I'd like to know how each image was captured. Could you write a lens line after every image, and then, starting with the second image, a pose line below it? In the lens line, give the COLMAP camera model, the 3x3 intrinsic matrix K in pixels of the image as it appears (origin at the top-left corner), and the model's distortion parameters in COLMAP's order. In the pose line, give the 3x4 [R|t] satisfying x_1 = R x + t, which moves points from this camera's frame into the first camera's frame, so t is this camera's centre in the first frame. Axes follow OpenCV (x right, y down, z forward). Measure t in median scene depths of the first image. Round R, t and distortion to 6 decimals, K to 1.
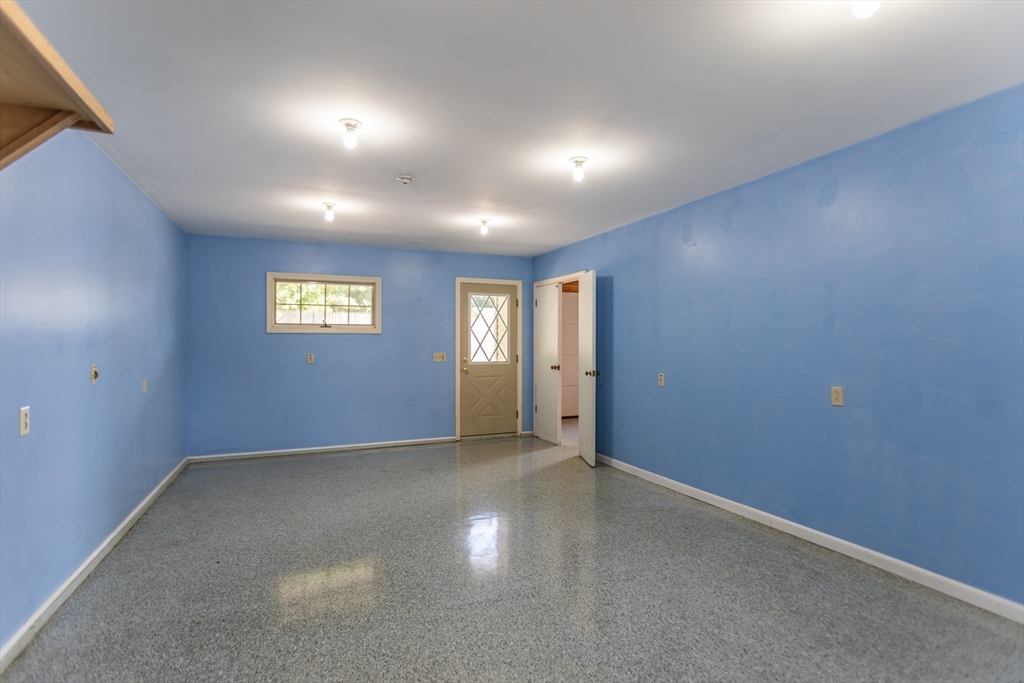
lens RADIAL K [[494.7, 0, 511.8], [0, 494.7, 341.1], [0, 0, 1]] dist [-0.003945, 0.001617]
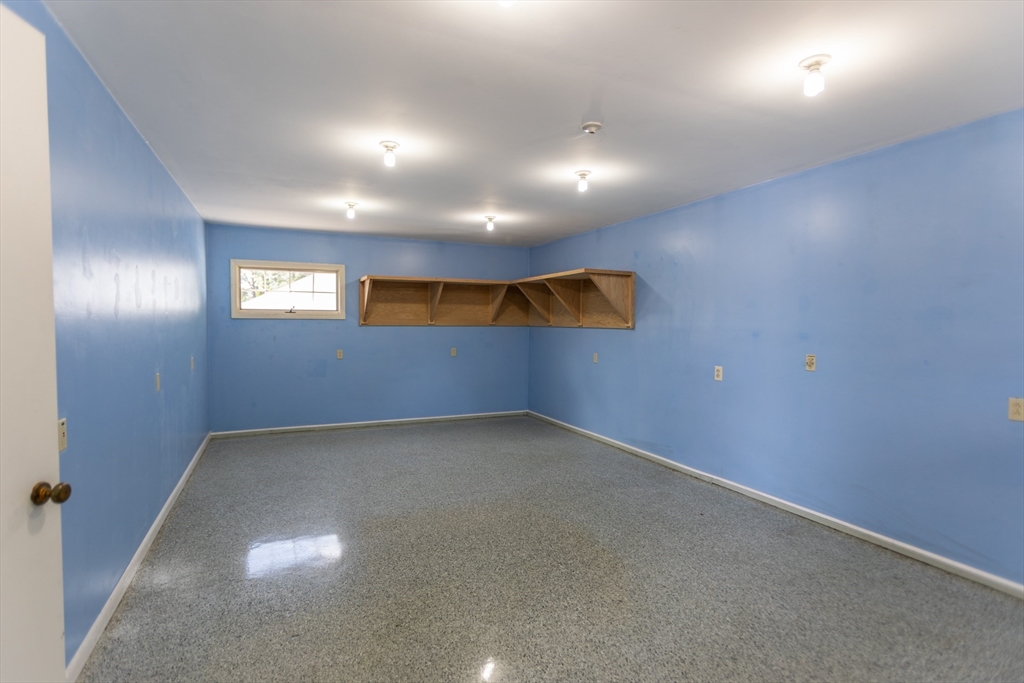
lens RADIAL K [[494.7, 0, 511.7], [0, 494.7, 339.5], [0, 0, 1]] dist [-0.003945, 0.001617]
pose [[-0.999454, -0.006503, -0.032405, -0.072858], [-0.007576, 0.999422, 0.033127, -0.021337], [0.032171, 0.033354, -0.998926, 1.988803]]
